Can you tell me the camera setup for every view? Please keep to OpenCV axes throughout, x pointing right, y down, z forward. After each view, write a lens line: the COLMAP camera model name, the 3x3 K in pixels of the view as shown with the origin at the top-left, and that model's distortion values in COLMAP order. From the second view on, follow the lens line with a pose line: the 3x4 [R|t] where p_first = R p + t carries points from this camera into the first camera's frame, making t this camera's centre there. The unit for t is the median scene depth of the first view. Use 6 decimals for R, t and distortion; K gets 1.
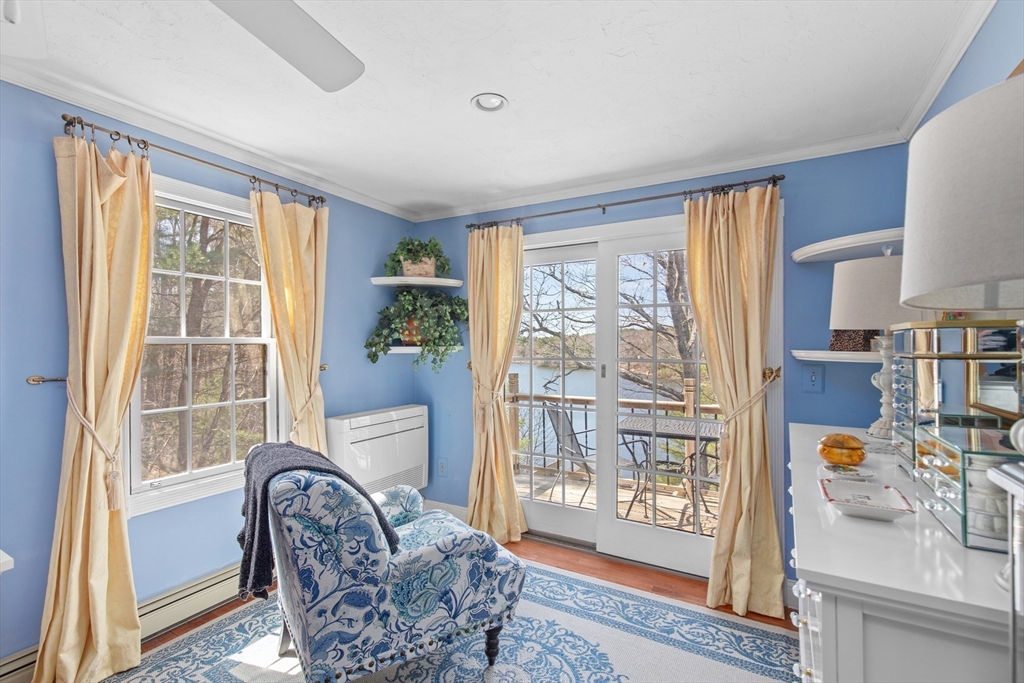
lens RADIAL K [[461.3, 0, 512.0], [0, 461.3, 341.5], [0, 0, 1]] dist [0.002681, -0.000061]
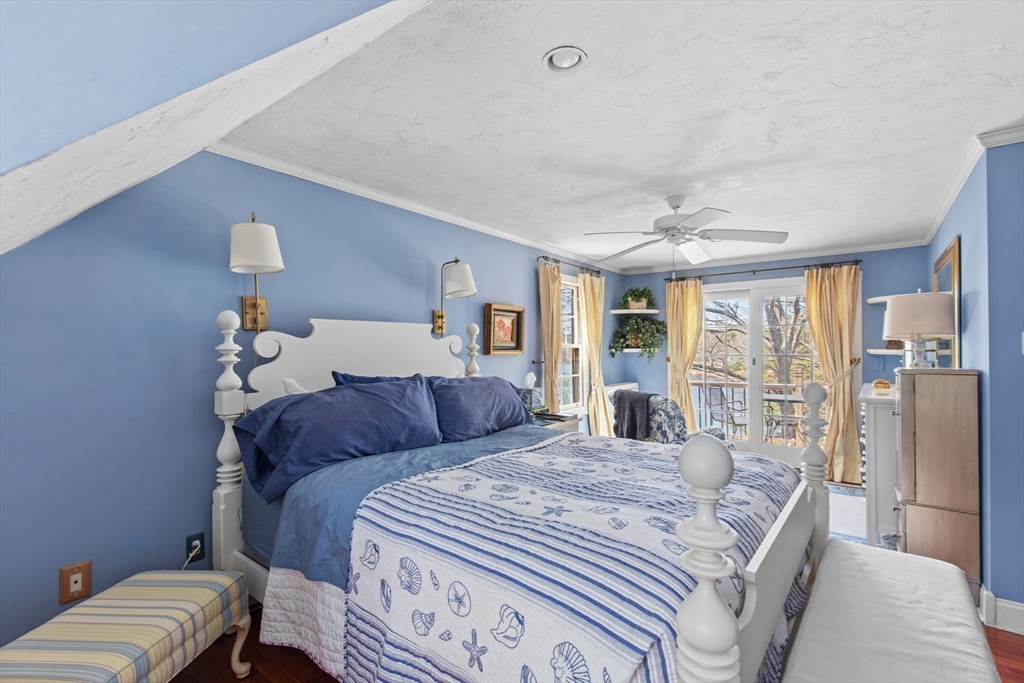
lens RADIAL K [[461.3, 0, 512.0], [0, 461.3, 341.5], [0, 0, 1]] dist [0.002681, -0.000061]
pose [[0.990097, -0.006082, -0.140252, -0.531530], [0.005101, 0.999960, -0.007356, -0.006791], [0.140291, 0.006568, 0.990089, -1.003487]]
